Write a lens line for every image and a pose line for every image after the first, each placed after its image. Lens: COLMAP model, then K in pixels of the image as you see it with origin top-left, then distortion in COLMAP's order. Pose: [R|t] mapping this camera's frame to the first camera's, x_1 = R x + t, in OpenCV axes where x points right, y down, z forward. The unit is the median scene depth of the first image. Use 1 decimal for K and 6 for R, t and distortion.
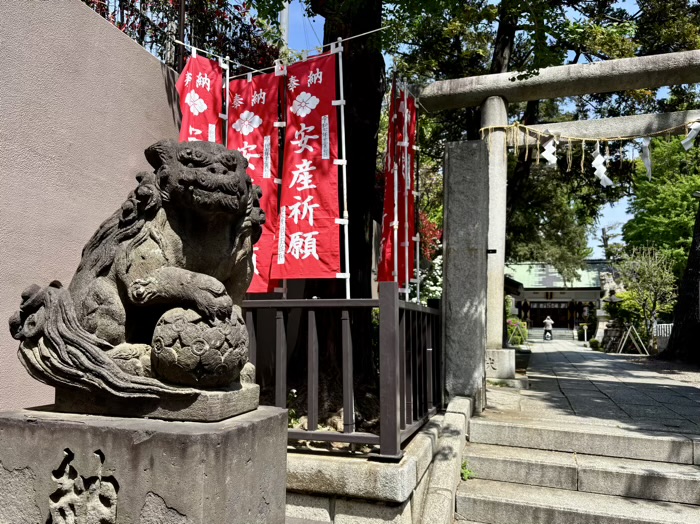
lens RADIAL K [[588.2, 0, 326.0], [0, 588.2, 282.2], [0, 0, 1]] dist [0.017247, 0.021372]
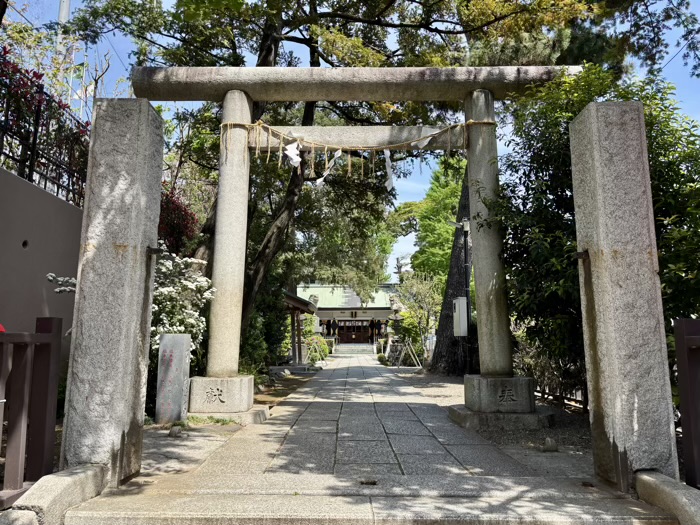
lens RADIAL K [[529.3, 0, 344.5], [0, 529.3, 269.1], [0, 0, 1]] dist [0.057971, -0.064117]
pose [[0.947175, 0.023934, 0.319824, 0.191872], [-0.003193, 0.997866, -0.065220, 0.007438], [-0.320703, 0.060754, 0.945229, 0.202843]]
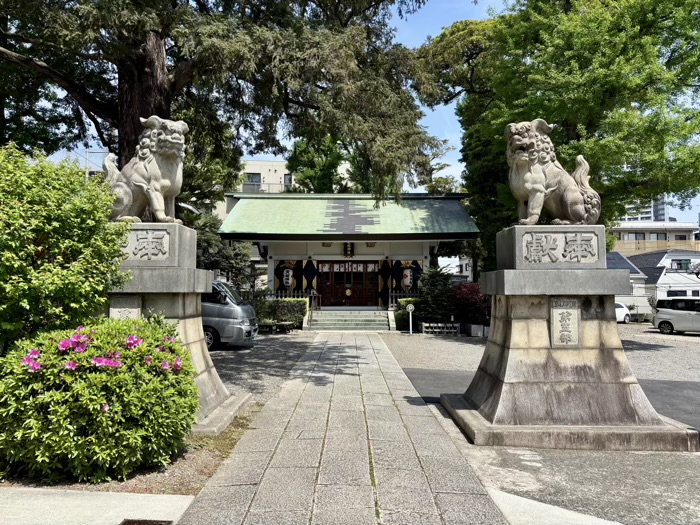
lens RADIAL K [[529.3, 0, 351.2], [0, 529.3, 262.8], [0, 0, 1]] dist [0.057971, -0.064117]
pose [[0.940508, 0.001713, 0.339766, 1.222834], [-0.008525, 0.999791, 0.018556, 0.150356], [-0.339664, -0.020349, 0.940327, 3.064347]]
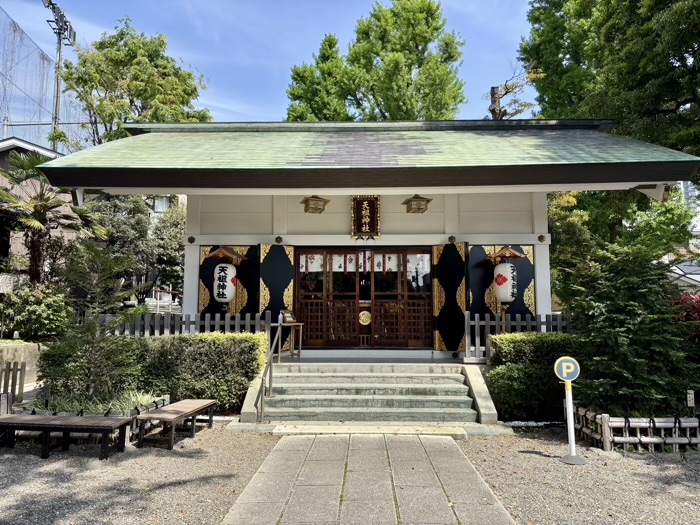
lens RADIAL K [[529.3, 0, 351.5], [0, 529.3, 258.7], [0, 0, 1]] dist [0.057971, -0.064117]
pose [[0.949251, 0.018166, 0.313995, 1.785007], [-0.006736, 0.999276, -0.037449, 0.278061], [-0.314447, 0.033434, 0.948686, 4.659138]]
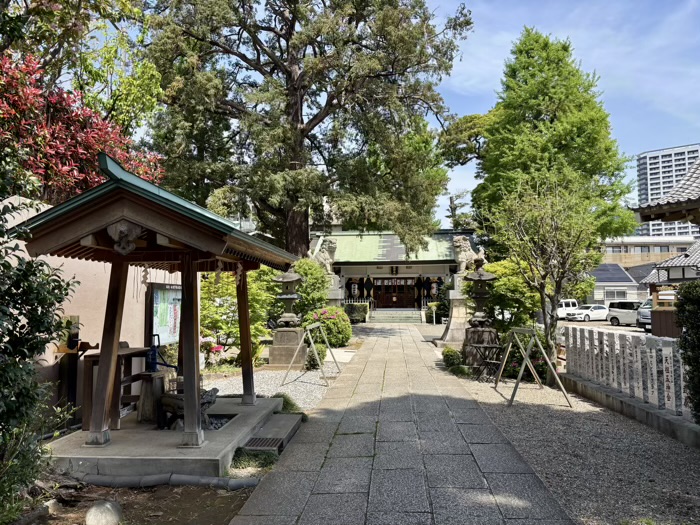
lens RADIAL K [[529.3, 0, 340.6], [0, 529.3, 266.6], [0, 0, 1]] dist [0.057971, -0.064117]
pose [[0.970828, -0.009443, 0.239593, 0.697639], [0.006593, 0.999898, 0.012697, 0.037808], [-0.239688, -0.010747, 0.970791, 1.608144]]
